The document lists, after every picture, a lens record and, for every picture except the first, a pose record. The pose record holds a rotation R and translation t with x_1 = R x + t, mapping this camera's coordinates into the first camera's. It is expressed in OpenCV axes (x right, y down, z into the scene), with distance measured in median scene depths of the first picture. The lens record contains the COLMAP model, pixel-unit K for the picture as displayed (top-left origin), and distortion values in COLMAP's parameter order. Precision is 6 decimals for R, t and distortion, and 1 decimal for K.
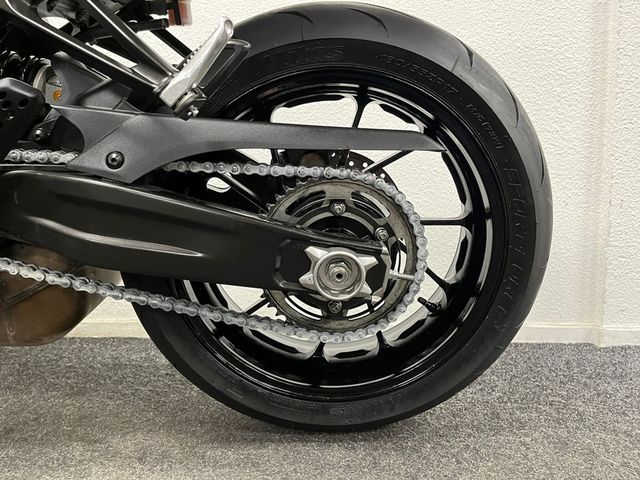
lens RADIAL K [[486.9, 0, 320.0], [0, 486.9, 240.0], [0, 0, 1]] dist [0.064801, -0.107674]
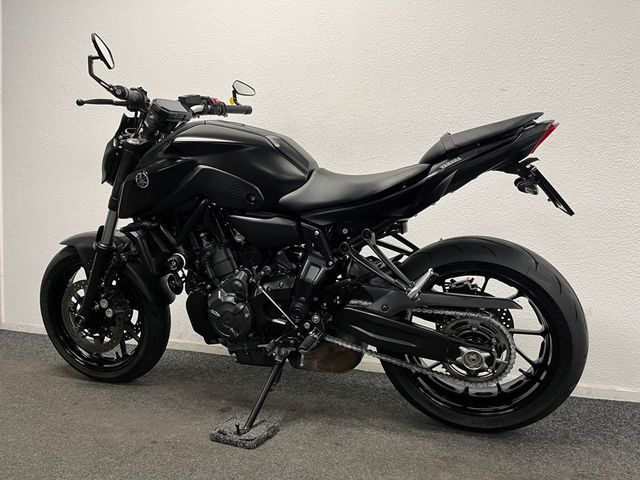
lens RADIAL K [[486.9, 0, 320.0], [0, 486.9, 240.0], [0, 0, 1]] dist [0.064801, -0.107674]
pose [[0.946828, 0.015185, -0.321382, 0.082423], [-0.034175, 0.997981, -0.053532, -0.322728], [0.319920, 0.061669, 0.945435, -1.408072]]
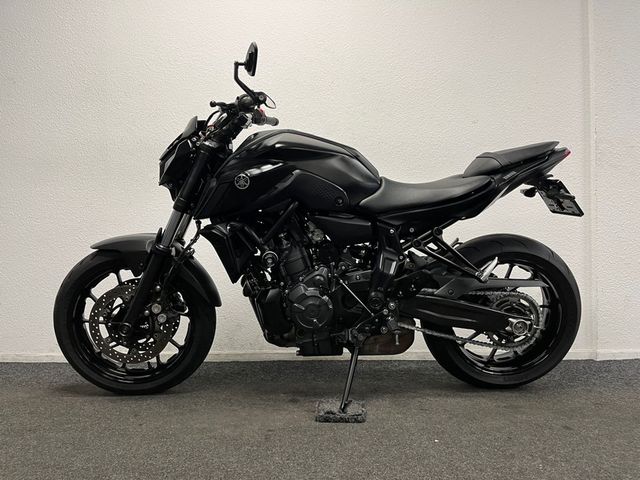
lens RADIAL K [[486.9, 0, 320.0], [0, 486.9, 240.0], [0, 0, 1]] dist [0.064801, -0.107674]
pose [[0.999296, -0.005867, 0.037049, -1.201101], [0.009507, 0.995056, -0.098864, -0.166276], [-0.036286, 0.099147, 0.994411, -1.907404]]
